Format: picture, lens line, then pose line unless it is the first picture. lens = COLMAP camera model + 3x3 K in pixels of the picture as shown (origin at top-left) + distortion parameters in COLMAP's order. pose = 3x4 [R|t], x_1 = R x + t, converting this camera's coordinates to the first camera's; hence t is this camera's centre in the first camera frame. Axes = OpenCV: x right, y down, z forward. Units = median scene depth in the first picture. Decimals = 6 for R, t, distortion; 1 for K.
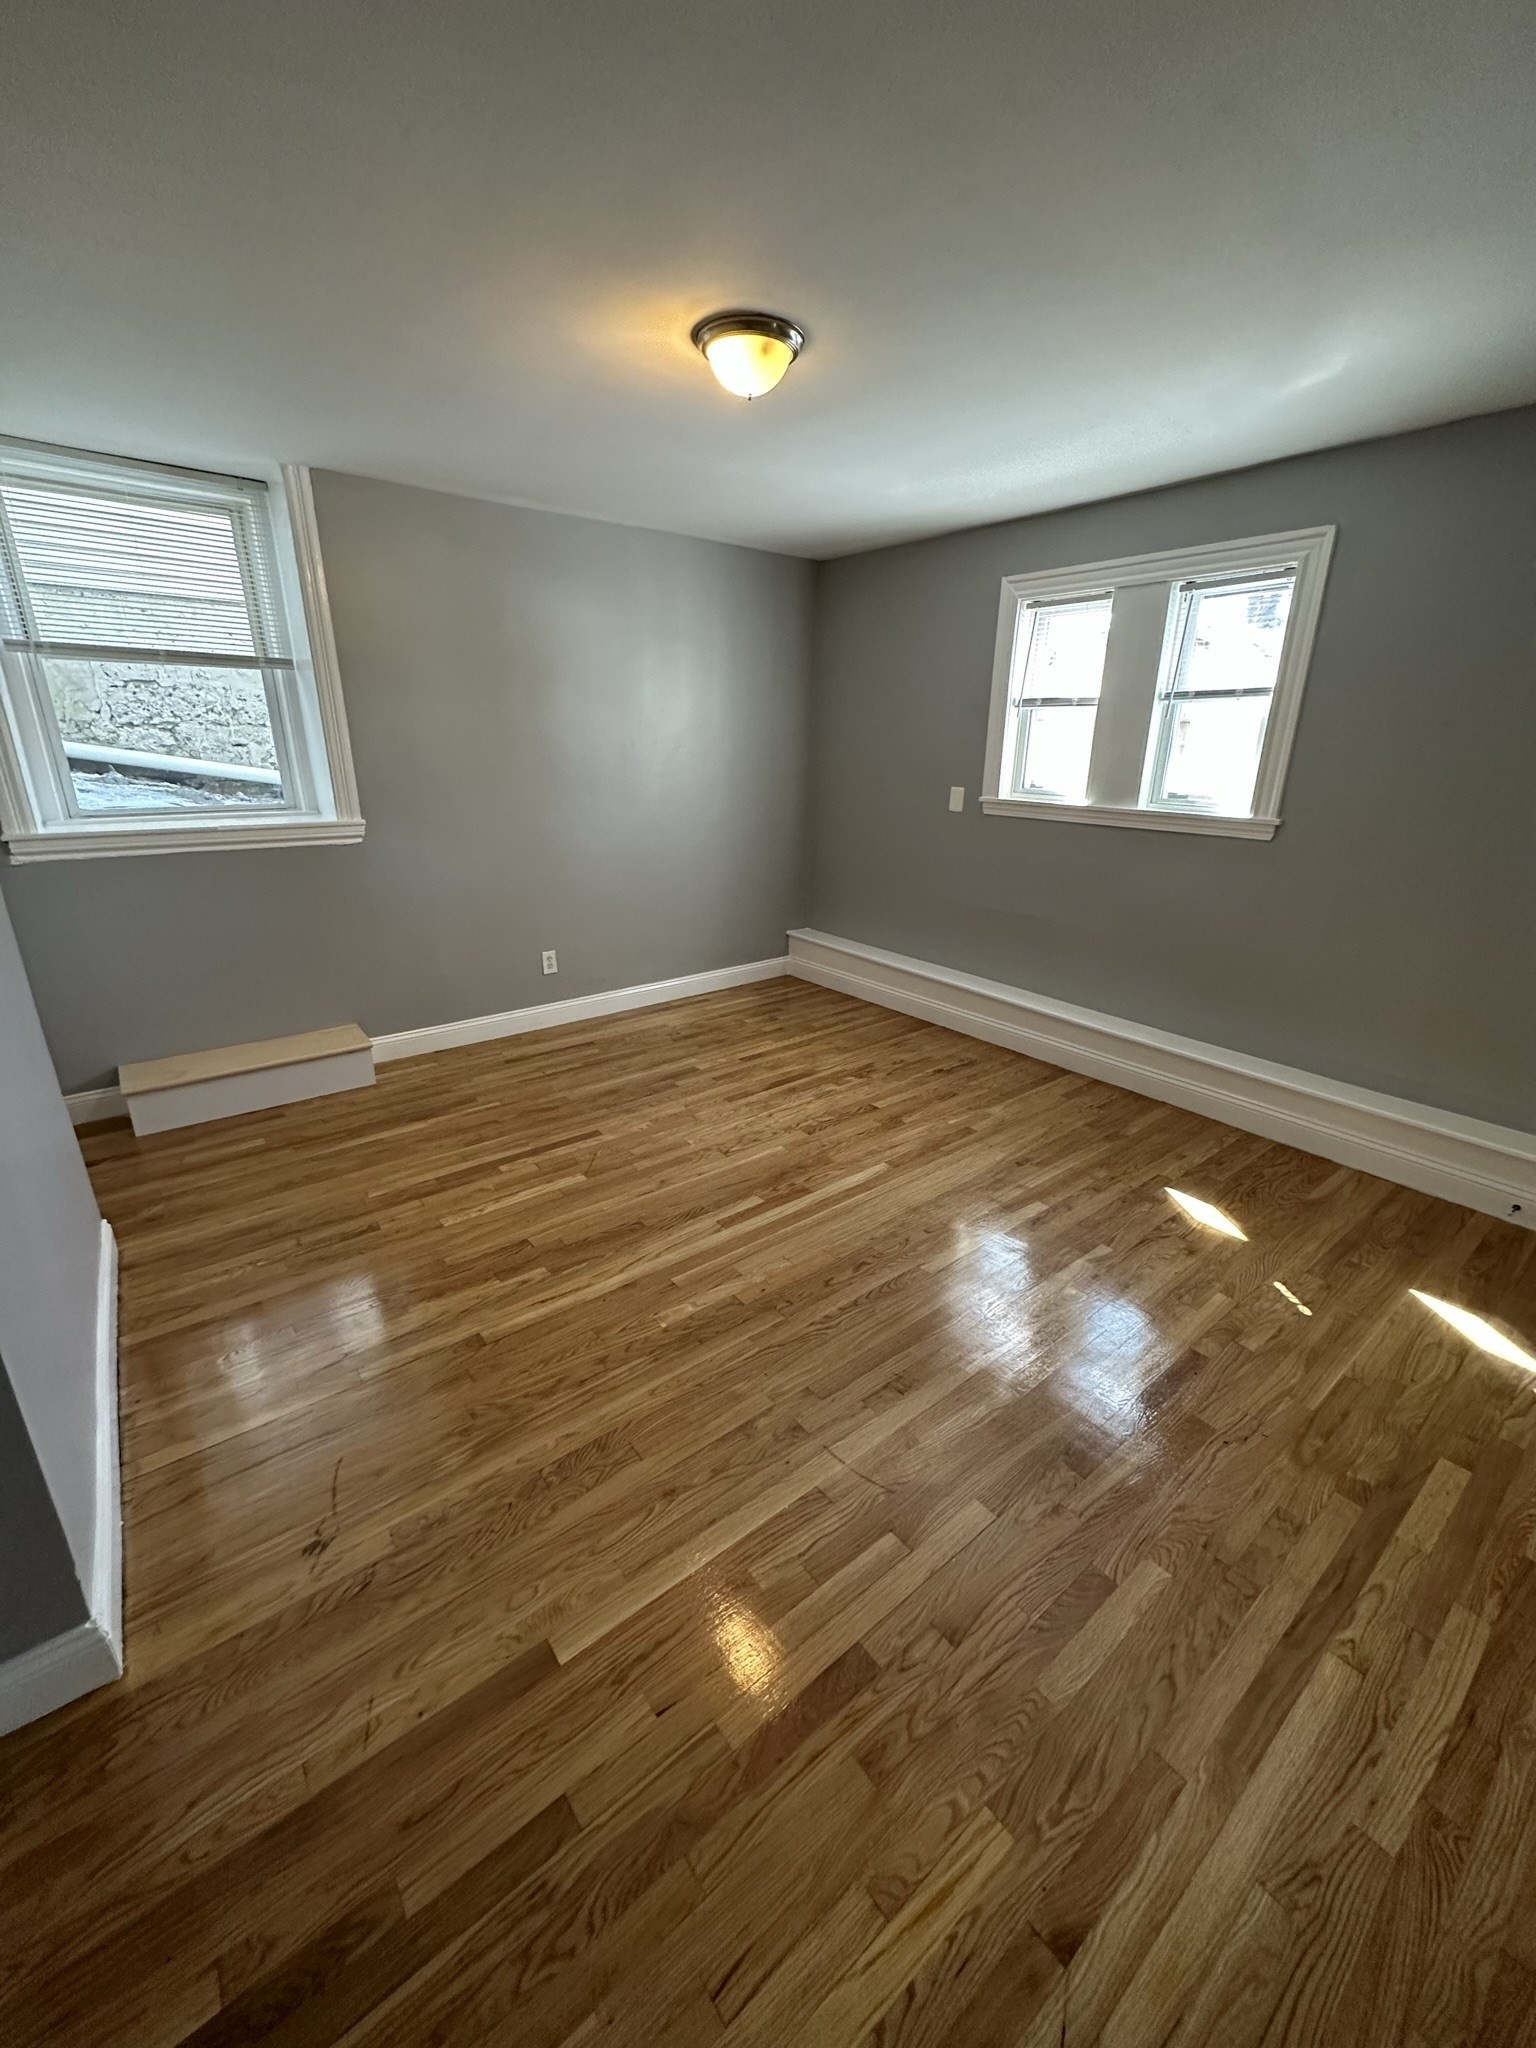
lens RADIAL K [[817.1, 0, 765.6], [0, 817.1, 1022.9], [0, 0, 1]] dist [-0.002625, 0.000461]
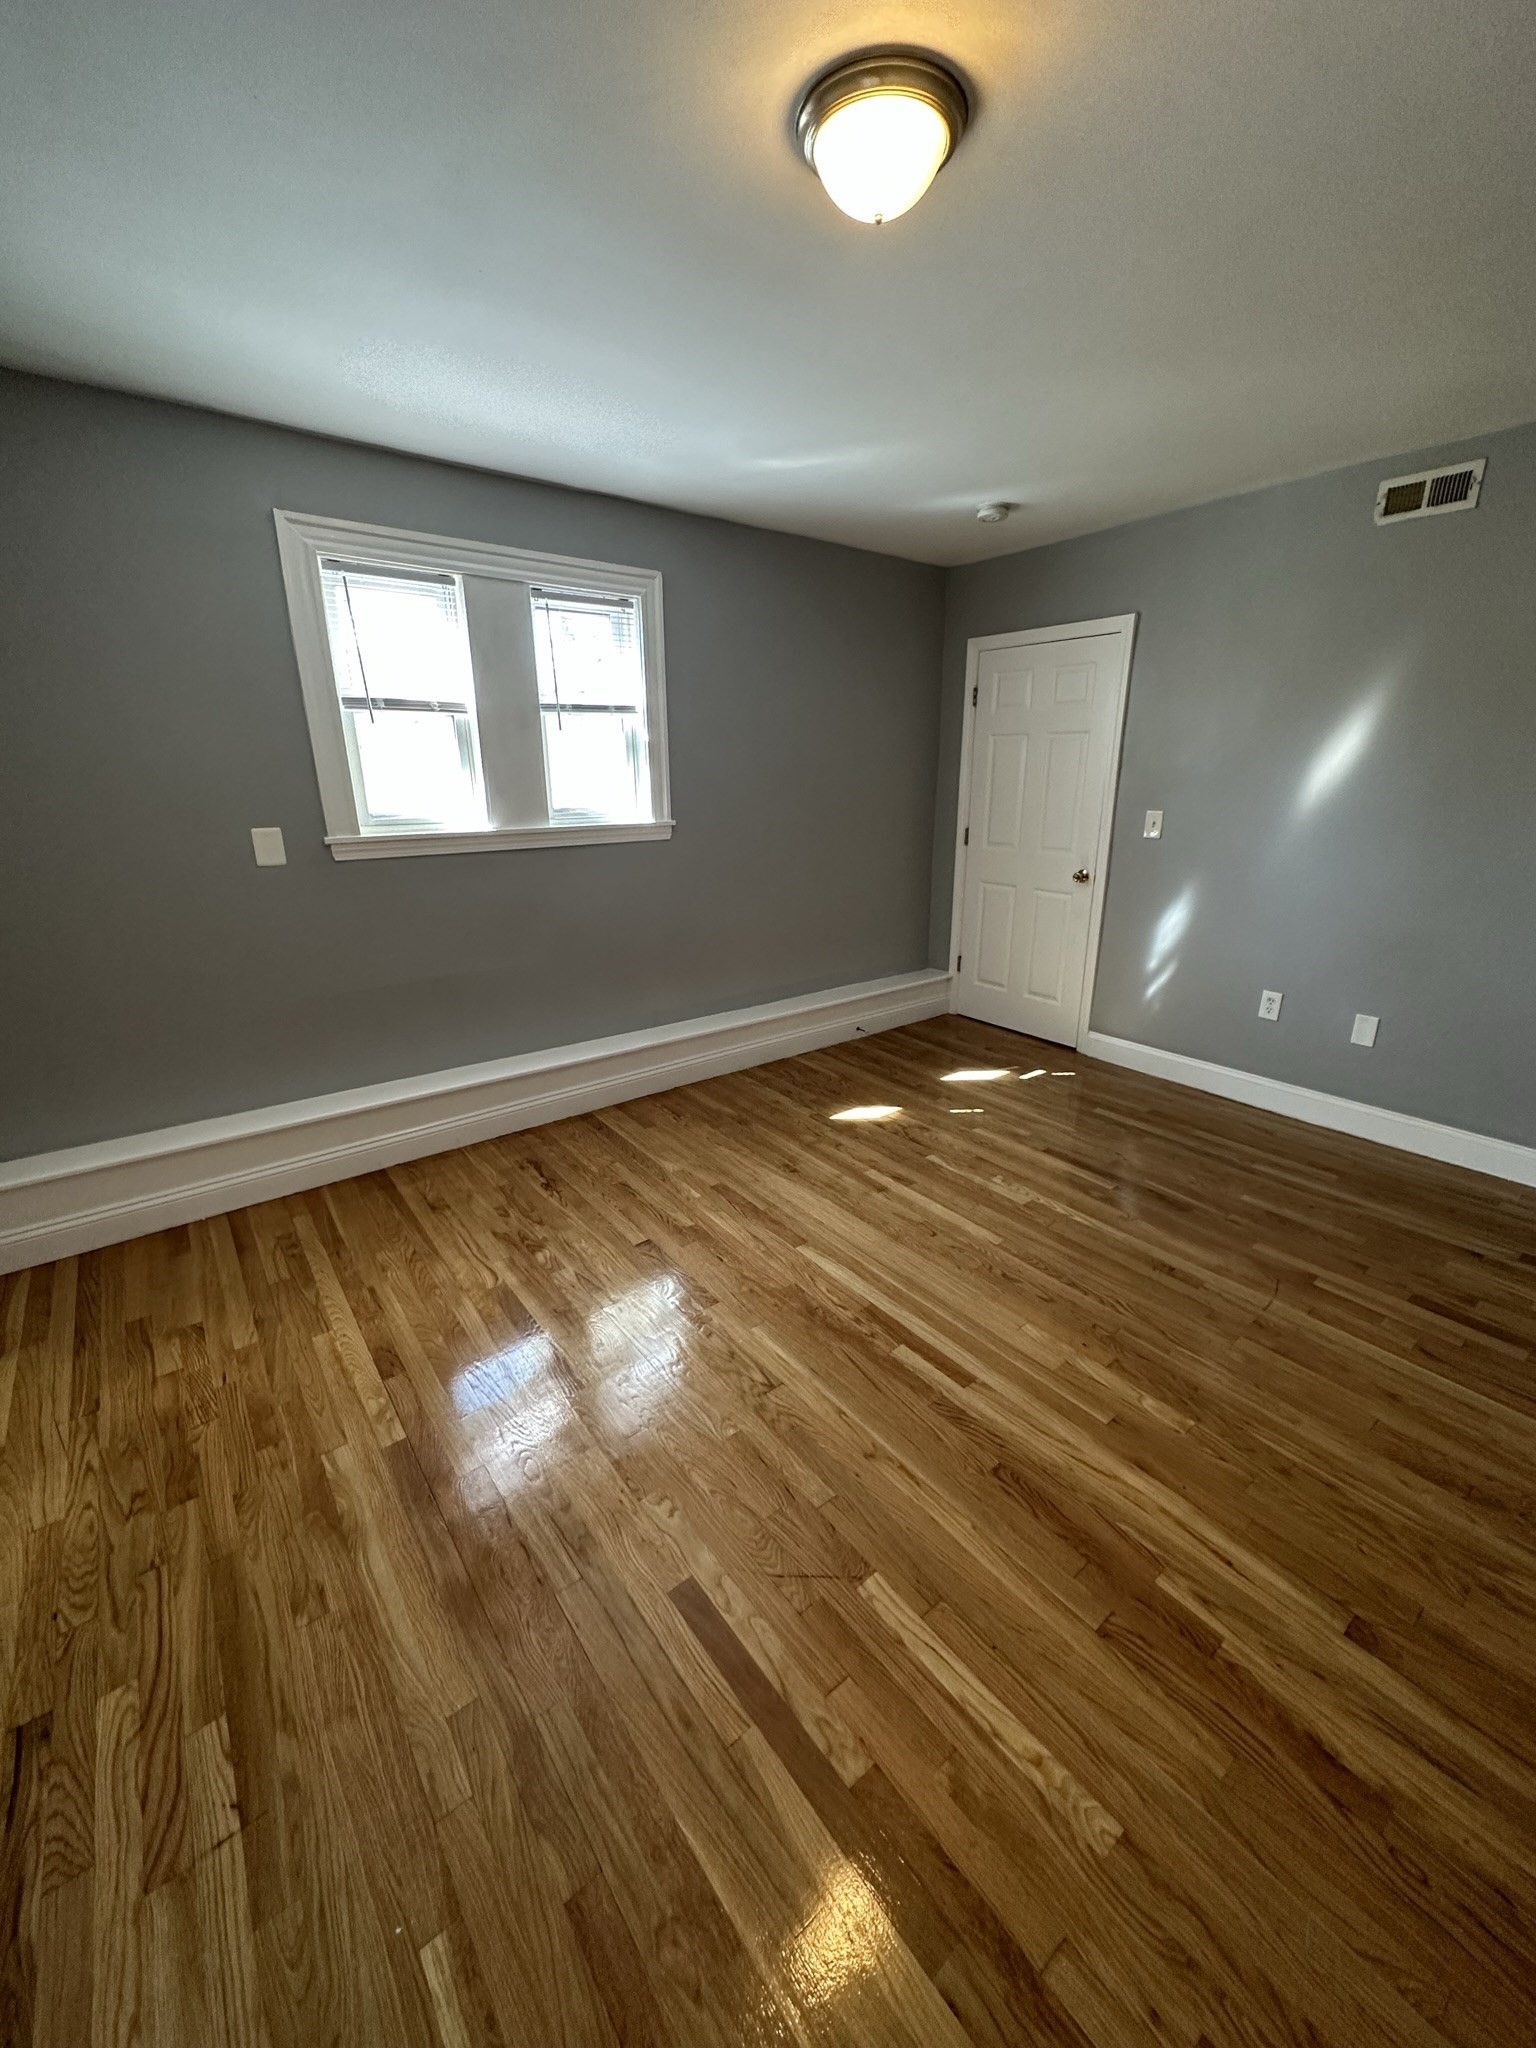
lens RADIAL K [[817.1, 0, 765.6], [0, 817.1, 1022.9], [0, 0, 1]] dist [-0.002625, 0.000461]
pose [[0.005563, -0.314976, 0.949083, -0.567193], [0.330205, 0.896439, 0.295569, -0.289389], [-0.943893, 0.311748, 0.108993, 0.832187]]
